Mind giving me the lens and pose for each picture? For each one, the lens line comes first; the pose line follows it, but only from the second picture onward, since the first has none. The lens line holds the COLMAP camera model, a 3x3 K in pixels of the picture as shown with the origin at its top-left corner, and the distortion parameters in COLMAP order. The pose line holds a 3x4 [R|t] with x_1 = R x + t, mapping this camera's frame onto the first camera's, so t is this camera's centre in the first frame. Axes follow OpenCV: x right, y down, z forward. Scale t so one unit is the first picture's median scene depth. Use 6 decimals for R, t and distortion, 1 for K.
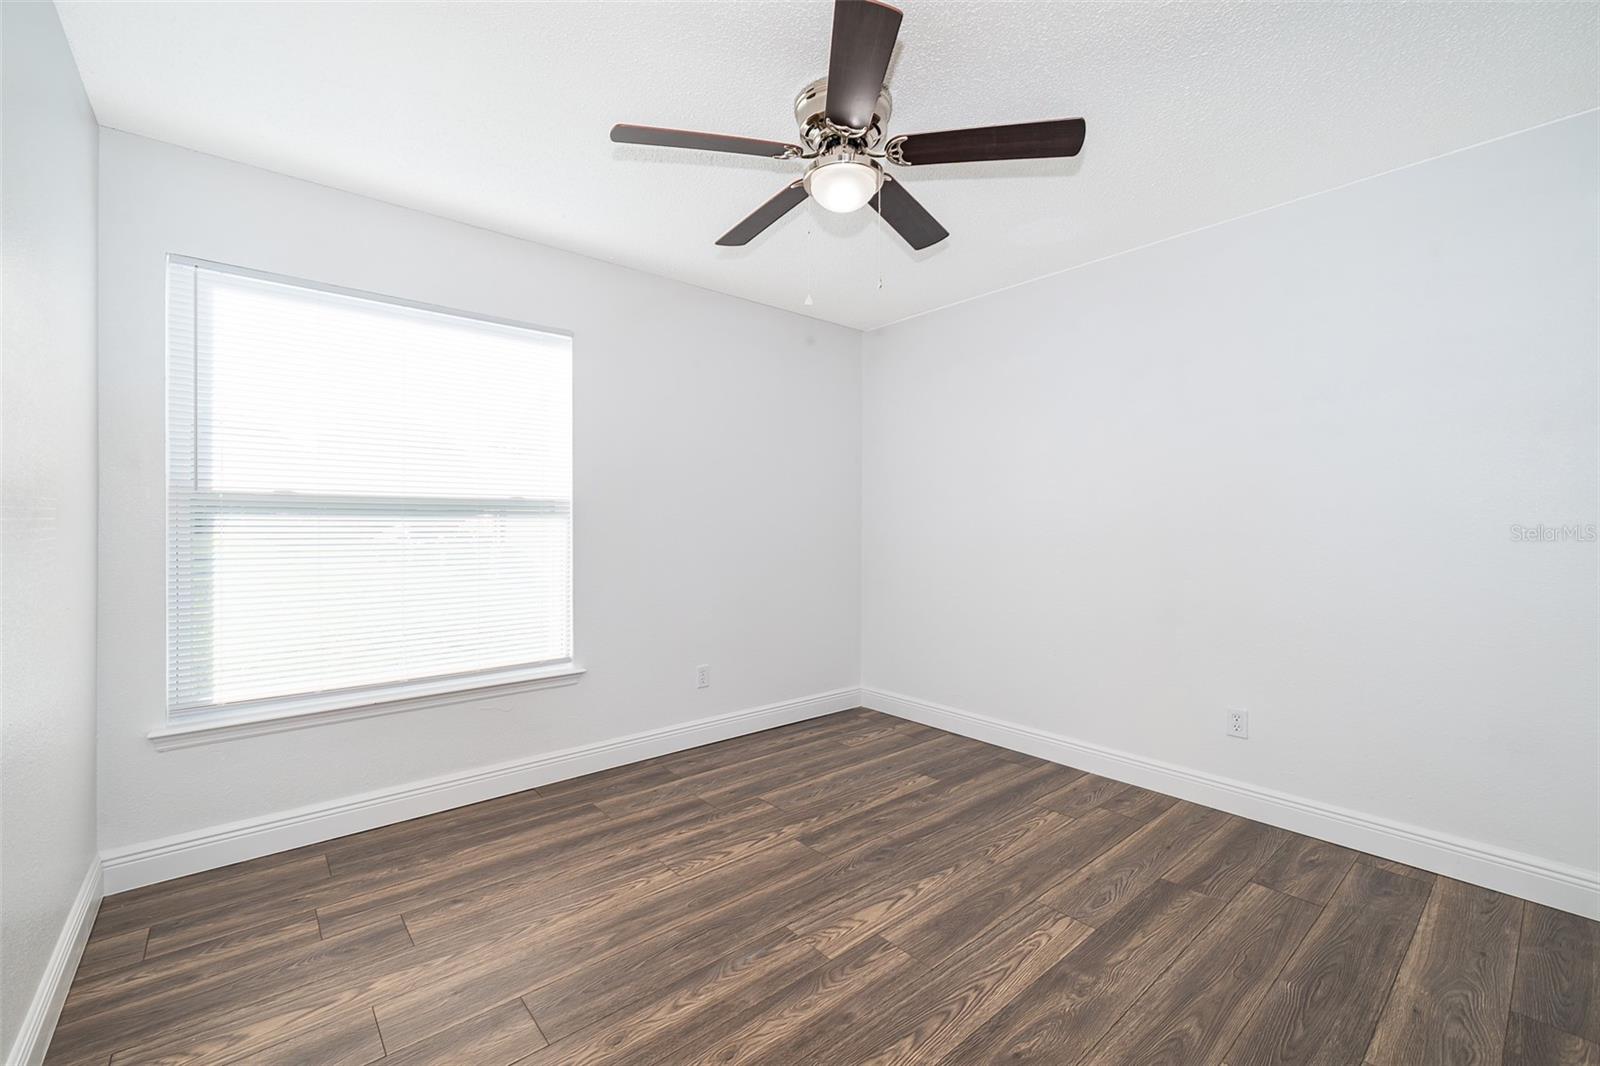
lens RADIAL K [[662.0, 0, 800.0], [0, 662.0, 533.0], [0, 0, 1]] dist [-0.000856, -0.000355]
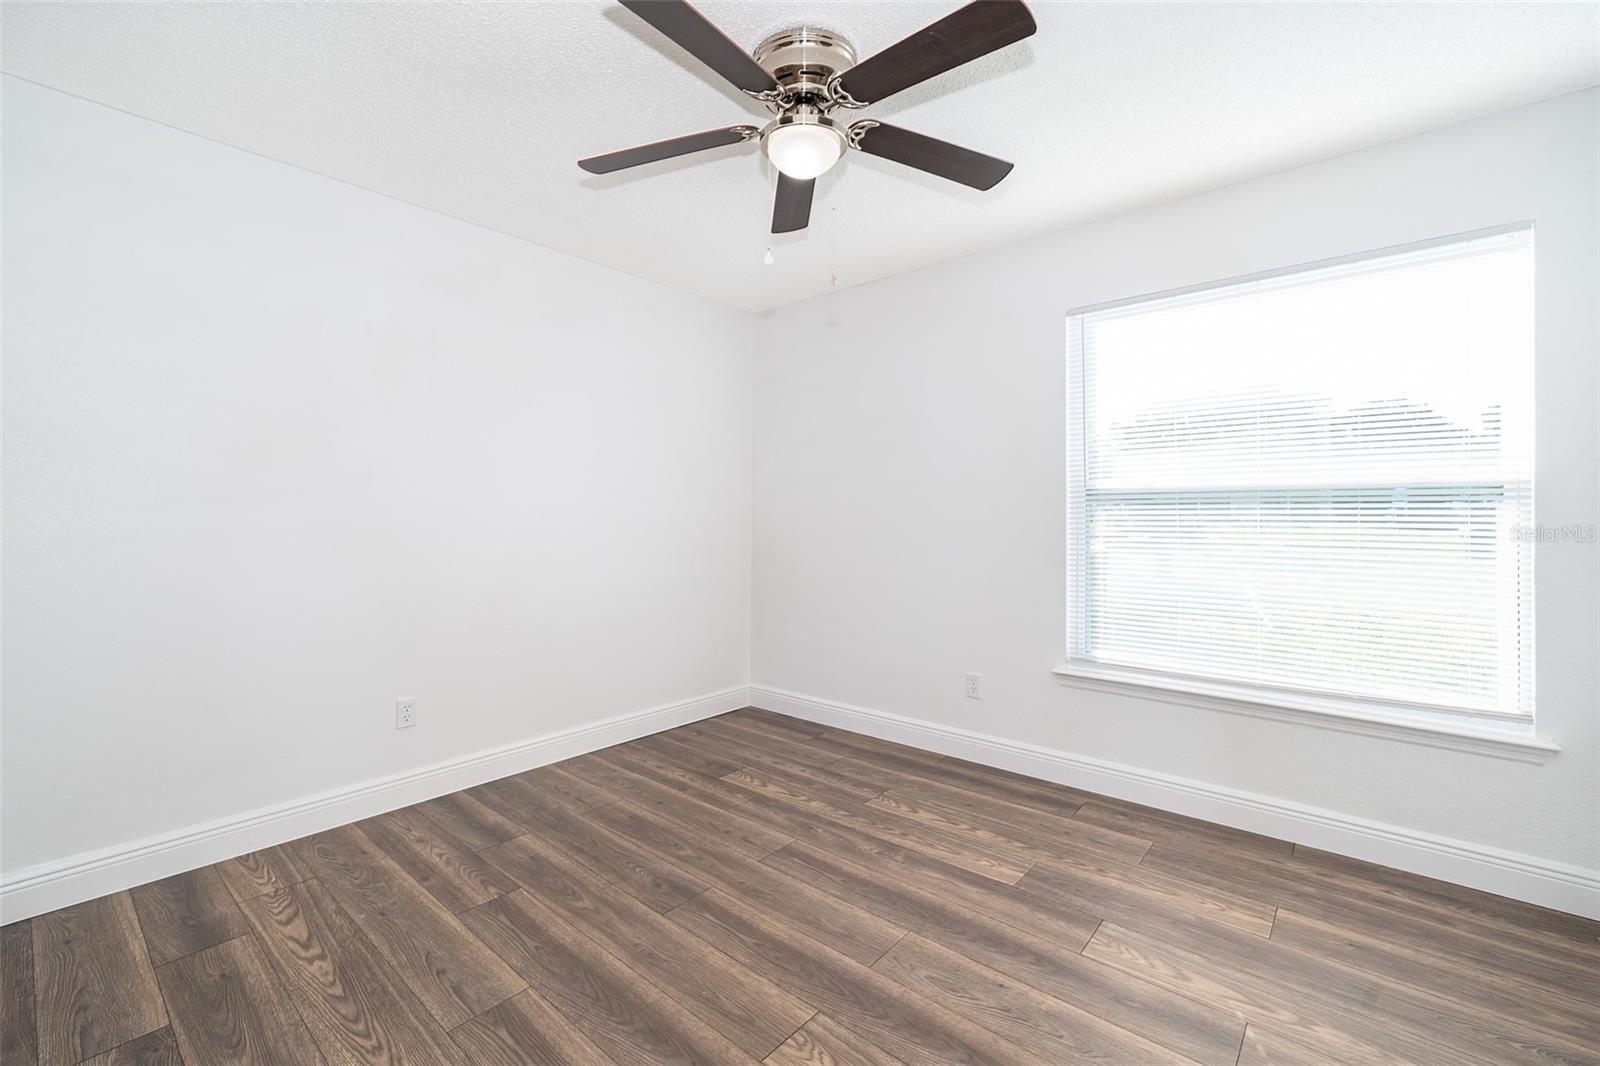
lens RADIAL K [[697.4, 0, 801.5], [0, 697.4, 518.7], [0, 0, 1]] dist [0.002214, 0.000202]
pose [[0.140366, 0.000140, -0.990100, 0.298984], [-0.015144, 0.999883, -0.002006, 0.004071], [0.989984, 0.015275, 0.140351, 0.238382]]
